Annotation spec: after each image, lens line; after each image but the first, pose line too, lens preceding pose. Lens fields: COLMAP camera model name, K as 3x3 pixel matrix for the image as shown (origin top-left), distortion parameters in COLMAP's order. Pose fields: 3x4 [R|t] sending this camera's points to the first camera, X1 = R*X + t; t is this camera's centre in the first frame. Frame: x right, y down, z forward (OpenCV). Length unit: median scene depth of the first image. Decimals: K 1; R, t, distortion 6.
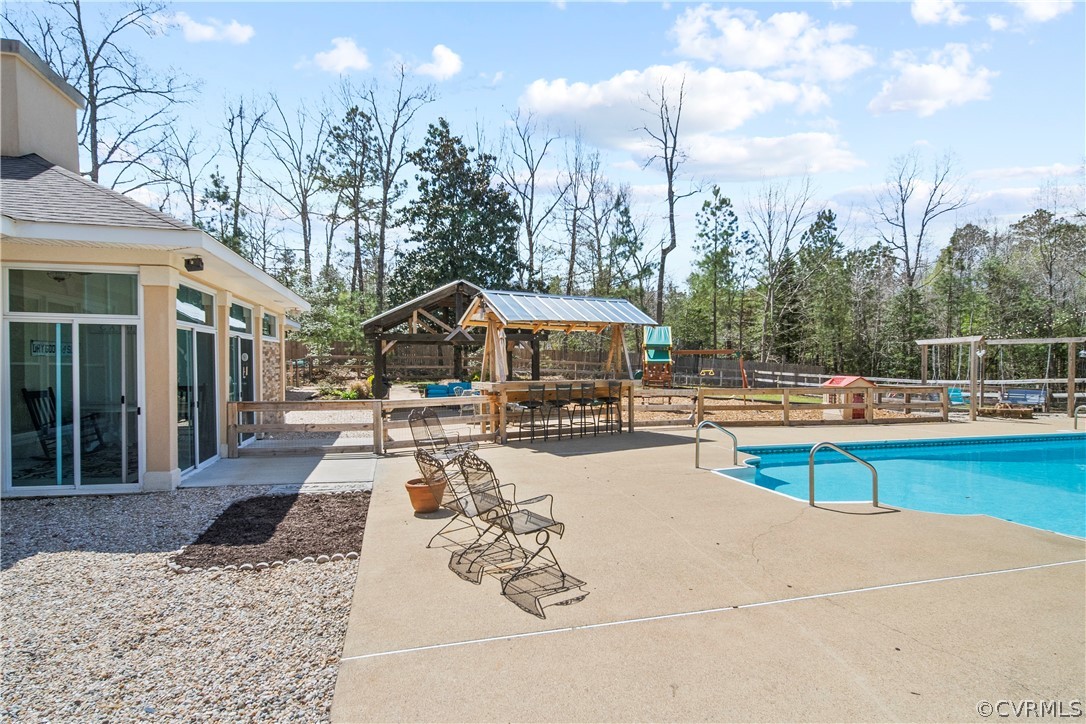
lens RADIAL K [[578.5, 0, 544.8], [0, 578.5, 362.4], [0, 0, 1]] dist [-0.020382, -0.001508]
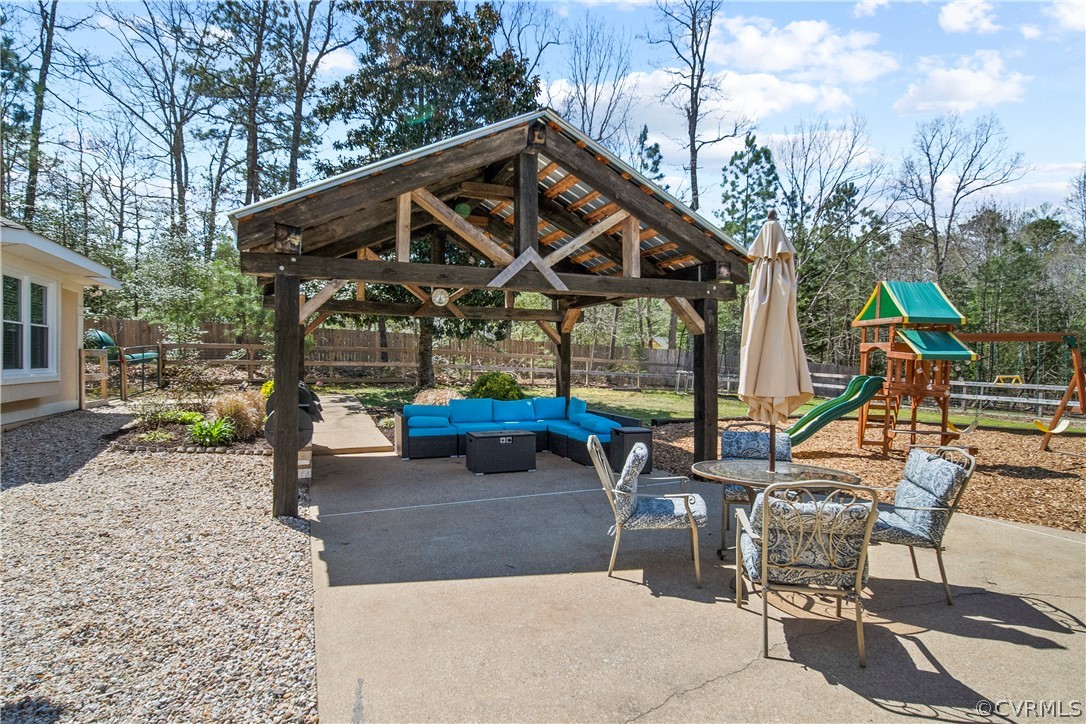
lens RADIAL K [[578.5, 0, 544.2], [0, 578.5, 361.0], [0, 0, 1]] dist [-0.020382, -0.001508]
pose [[0.989488, 0.010577, 0.144228, -0.092363], [-0.010444, 0.999944, -0.001680, 0.003164], [-0.144238, 0.000156, 0.989543, 0.316757]]
